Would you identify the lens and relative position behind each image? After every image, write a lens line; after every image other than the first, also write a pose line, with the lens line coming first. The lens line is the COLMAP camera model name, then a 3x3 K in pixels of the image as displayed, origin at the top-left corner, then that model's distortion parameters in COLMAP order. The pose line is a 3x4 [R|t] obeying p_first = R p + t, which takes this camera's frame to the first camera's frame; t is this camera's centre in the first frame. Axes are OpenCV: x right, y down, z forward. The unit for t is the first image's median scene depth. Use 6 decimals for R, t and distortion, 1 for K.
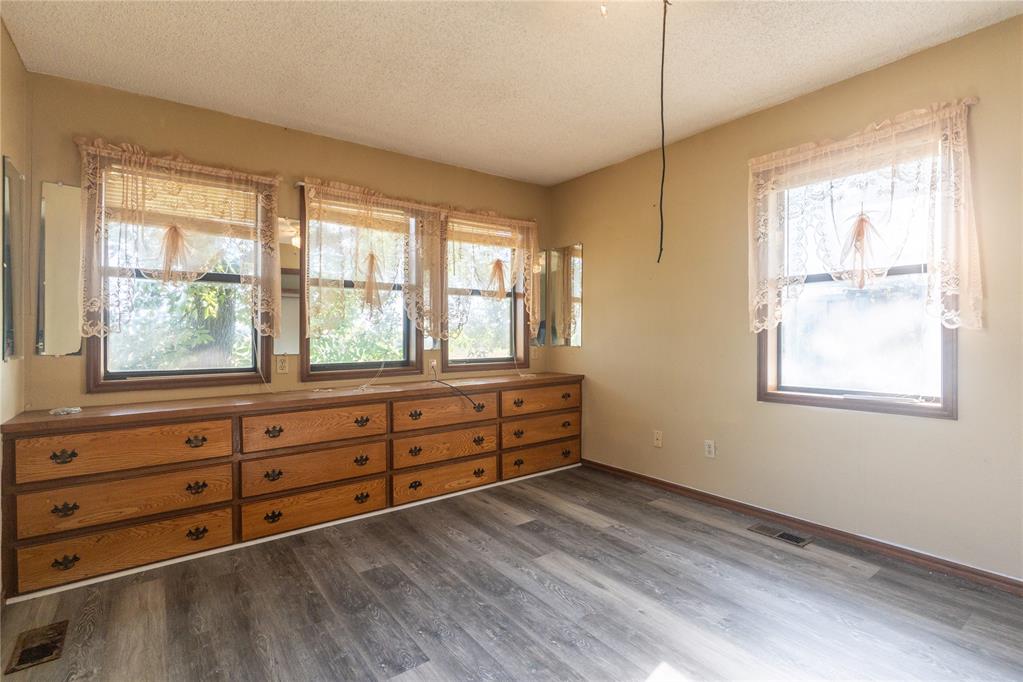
lens RADIAL K [[483.8, 0, 514.1], [0, 483.8, 314.8], [0, 0, 1]] dist [0.001740, 0.000243]
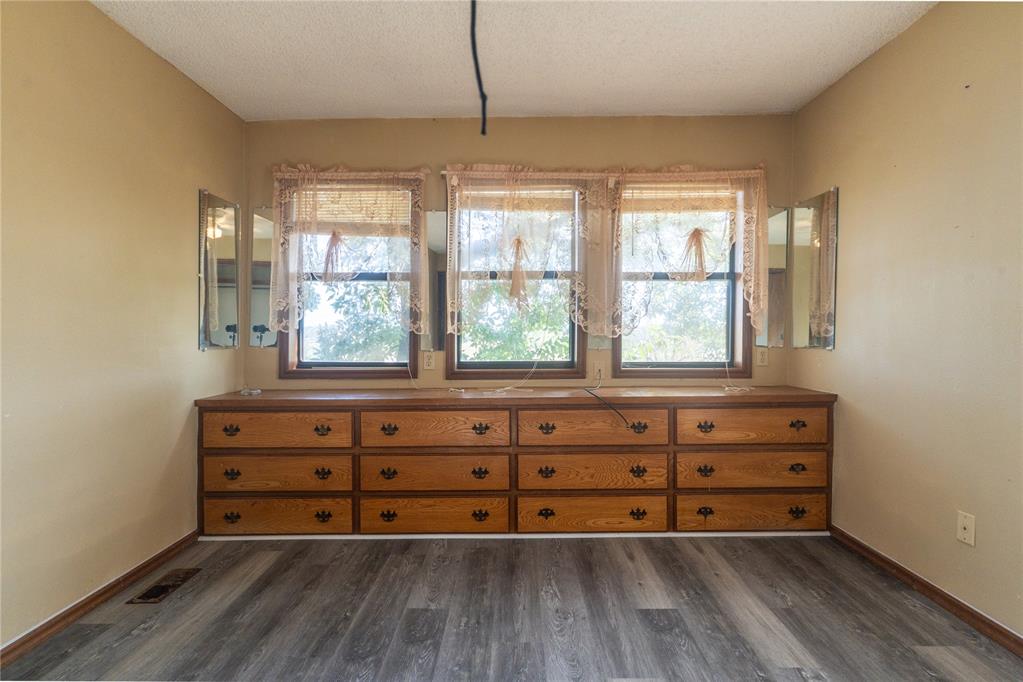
lens RADIAL K [[483.8, 0, 506.0], [0, 483.8, 325.1], [0, 0, 1]] dist [0.001740, 0.000243]
pose [[0.797615, -0.006581, -0.603131, 0.250315], [0.022625, 0.999563, 0.019014, 0.015800], [0.602742, -0.028812, 0.797416, 0.325566]]
